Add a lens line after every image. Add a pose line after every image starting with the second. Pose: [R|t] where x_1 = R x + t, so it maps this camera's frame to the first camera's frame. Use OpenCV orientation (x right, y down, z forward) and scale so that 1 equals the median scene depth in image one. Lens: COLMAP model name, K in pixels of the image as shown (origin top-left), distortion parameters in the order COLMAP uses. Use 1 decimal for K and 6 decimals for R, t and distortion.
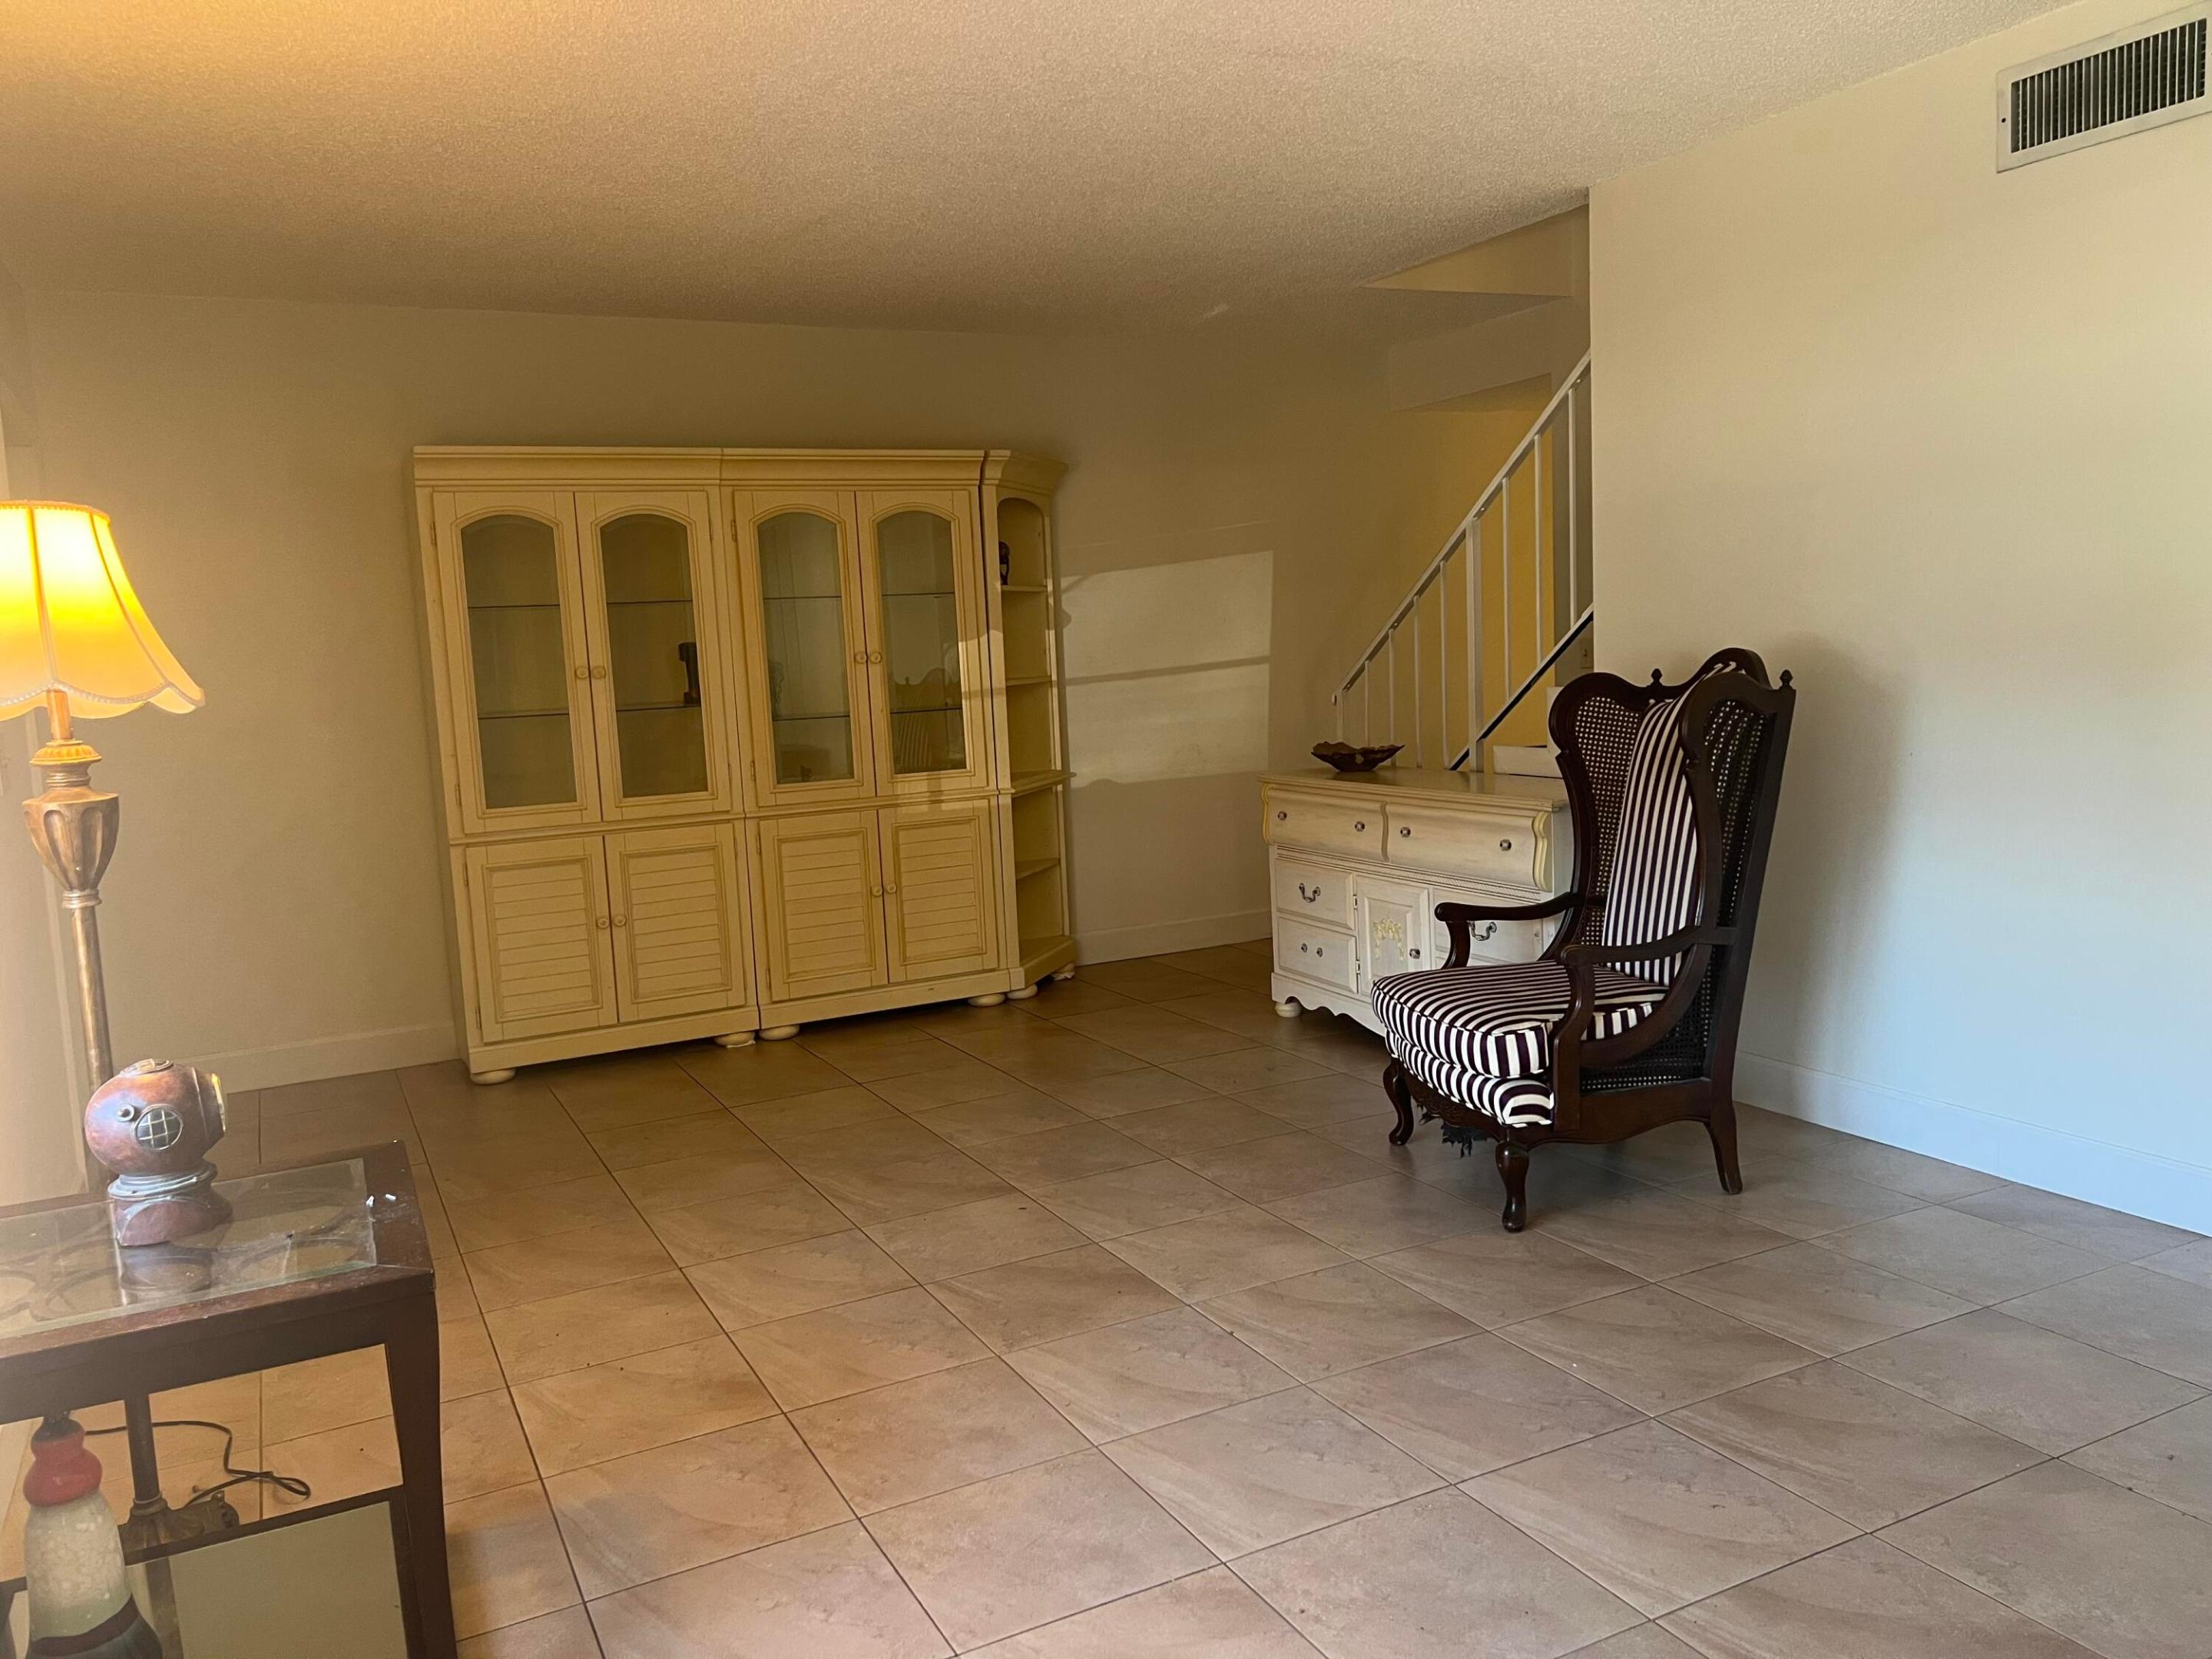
lens RADIAL K [[1678.4, 0, 1092.6], [0, 1678.4, 829.2], [0, 0, 1]] dist [0.064303, -0.081175]
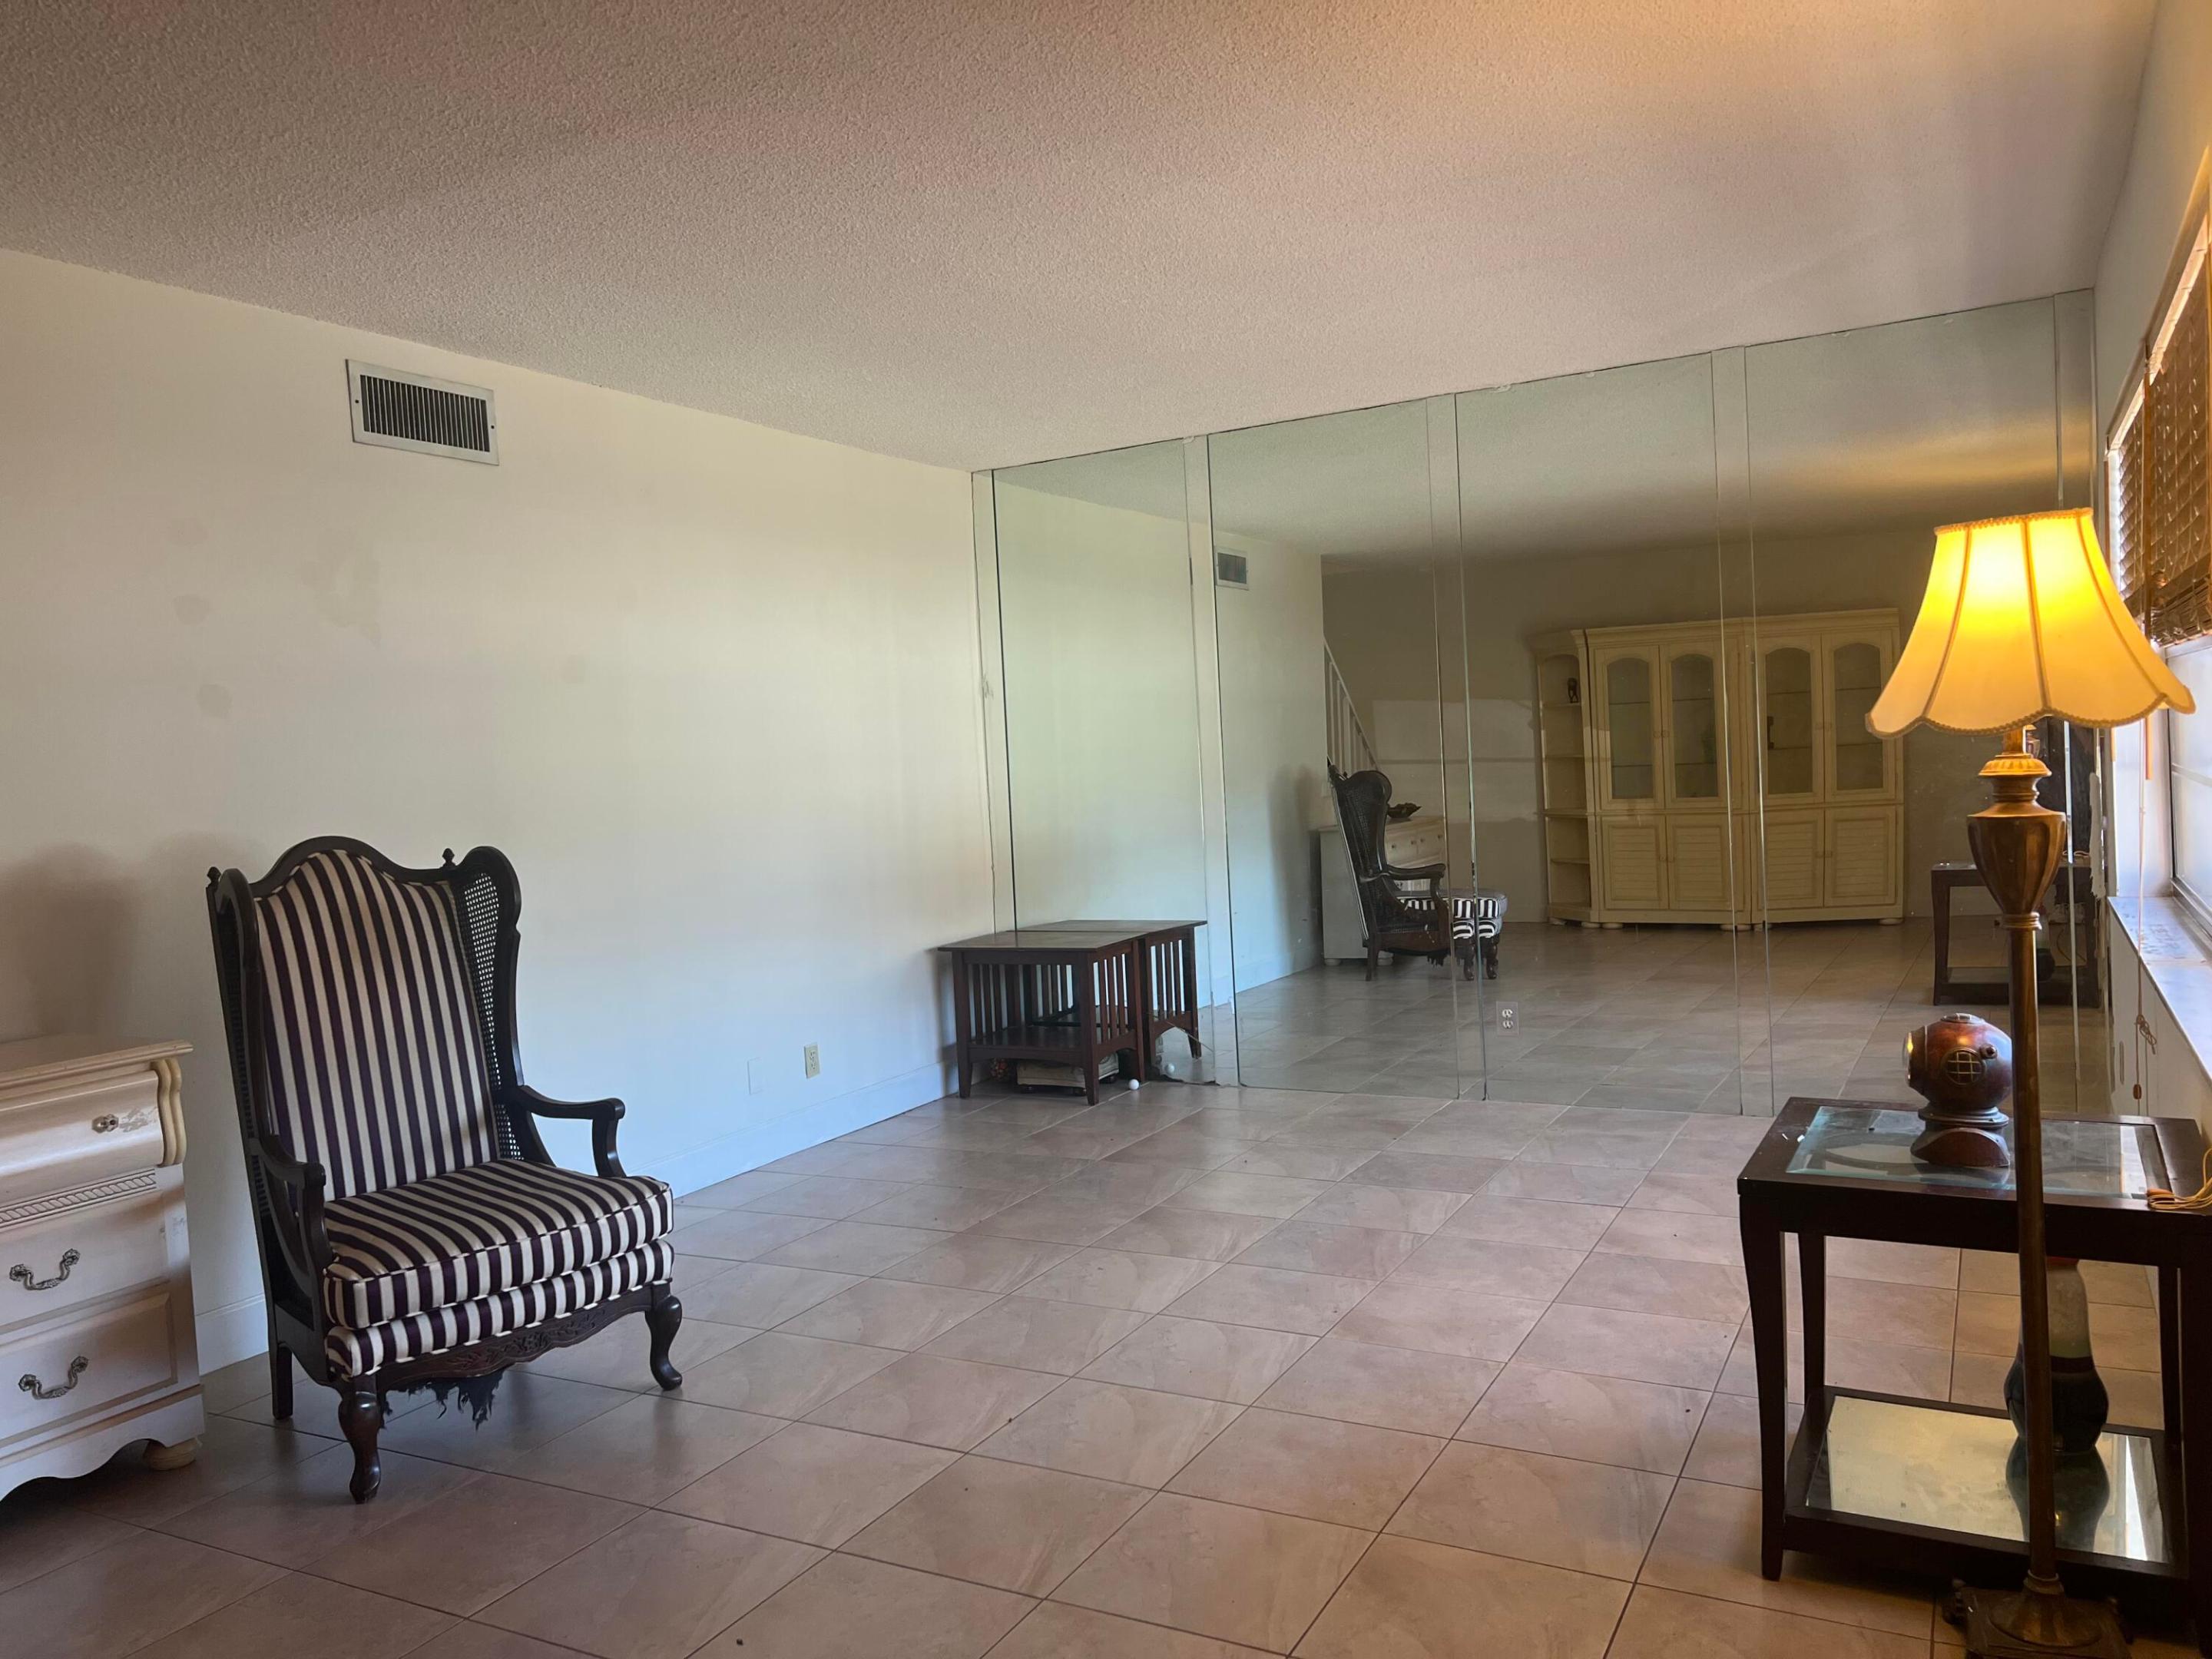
lens RADIAL K [[1678.4, 0, 1097.0], [0, 1678.4, 831.2], [0, 0, 1]] dist [0.064303, -0.081175]
pose [[-0.567502, 0.040930, 0.822354, -0.921760], [0.181814, 0.980339, 0.076676, -0.146690], [-0.803047, 0.193029, -0.563786, 1.643915]]
